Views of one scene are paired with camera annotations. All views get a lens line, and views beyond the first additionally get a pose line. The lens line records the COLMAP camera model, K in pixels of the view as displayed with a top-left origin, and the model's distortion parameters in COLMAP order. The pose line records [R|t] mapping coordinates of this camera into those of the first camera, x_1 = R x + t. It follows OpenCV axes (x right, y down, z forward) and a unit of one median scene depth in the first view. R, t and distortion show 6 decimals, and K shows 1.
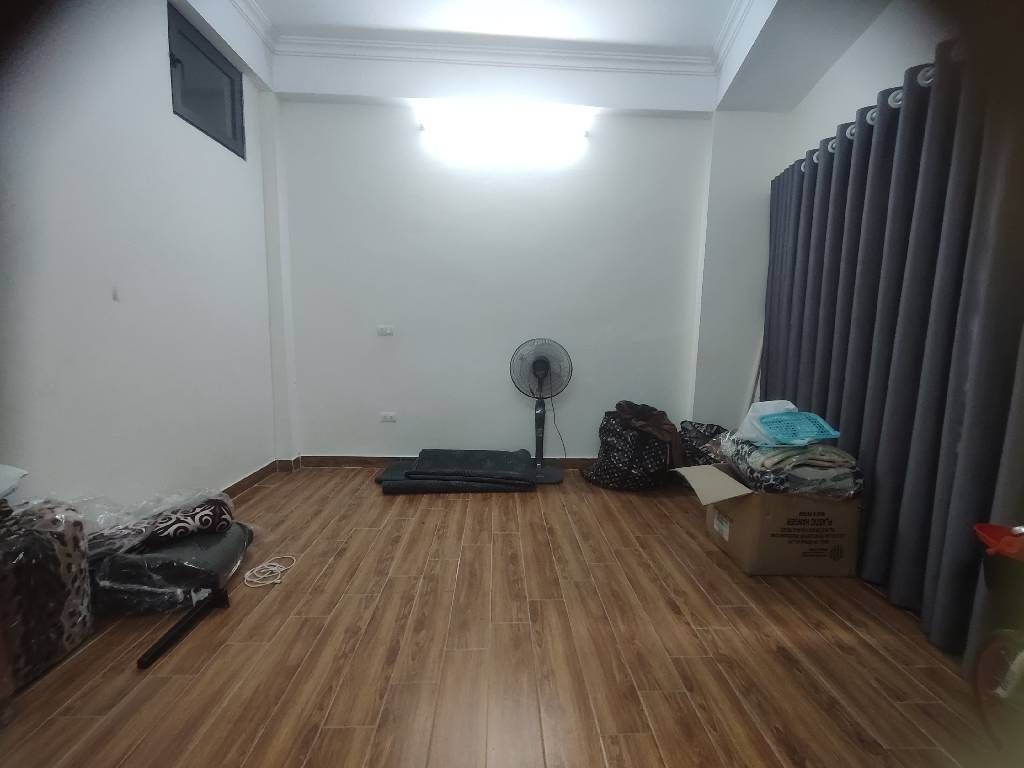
lens RADIAL K [[461.2, 0, 516.3], [0, 461.2, 393.4], [0, 0, 1]] dist [-0.002747, 0.000951]
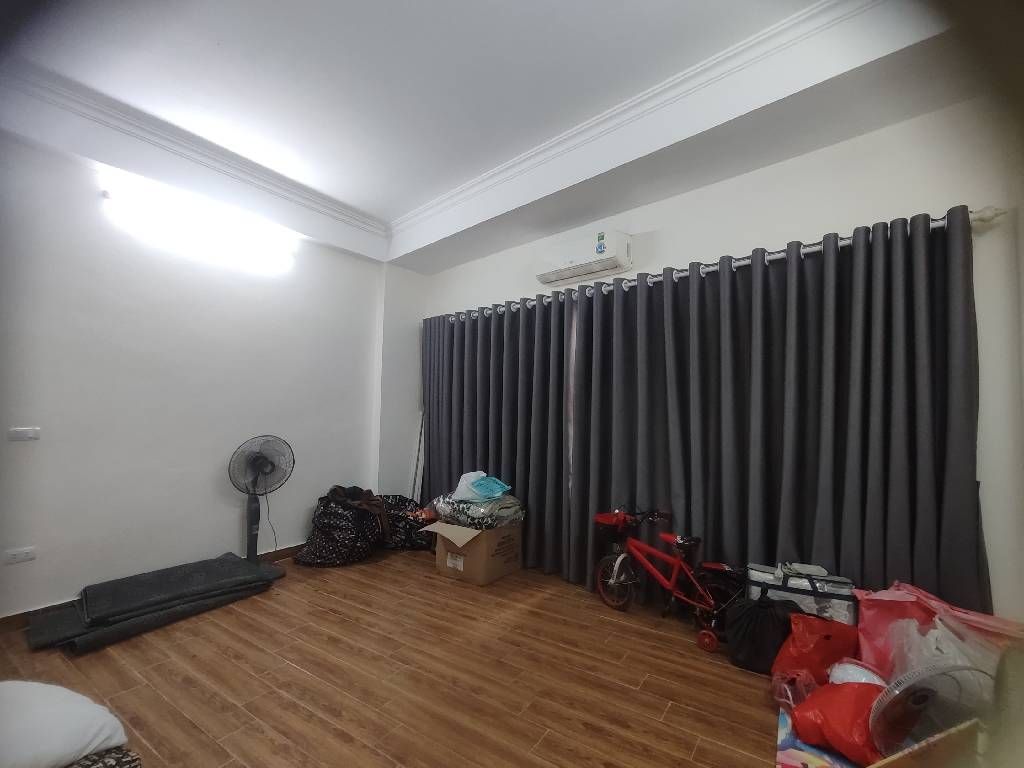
lens RADIAL K [[461.2, 0, 516.3], [0, 461.2, 393.4], [0, 0, 1]] dist [-0.002747, 0.000951]
pose [[0.588417, 0.023791, 0.808207, -0.656421], [0.094411, 0.990708, -0.097899, -0.084136], [-0.803026, 0.133910, 0.580704, -0.083444]]
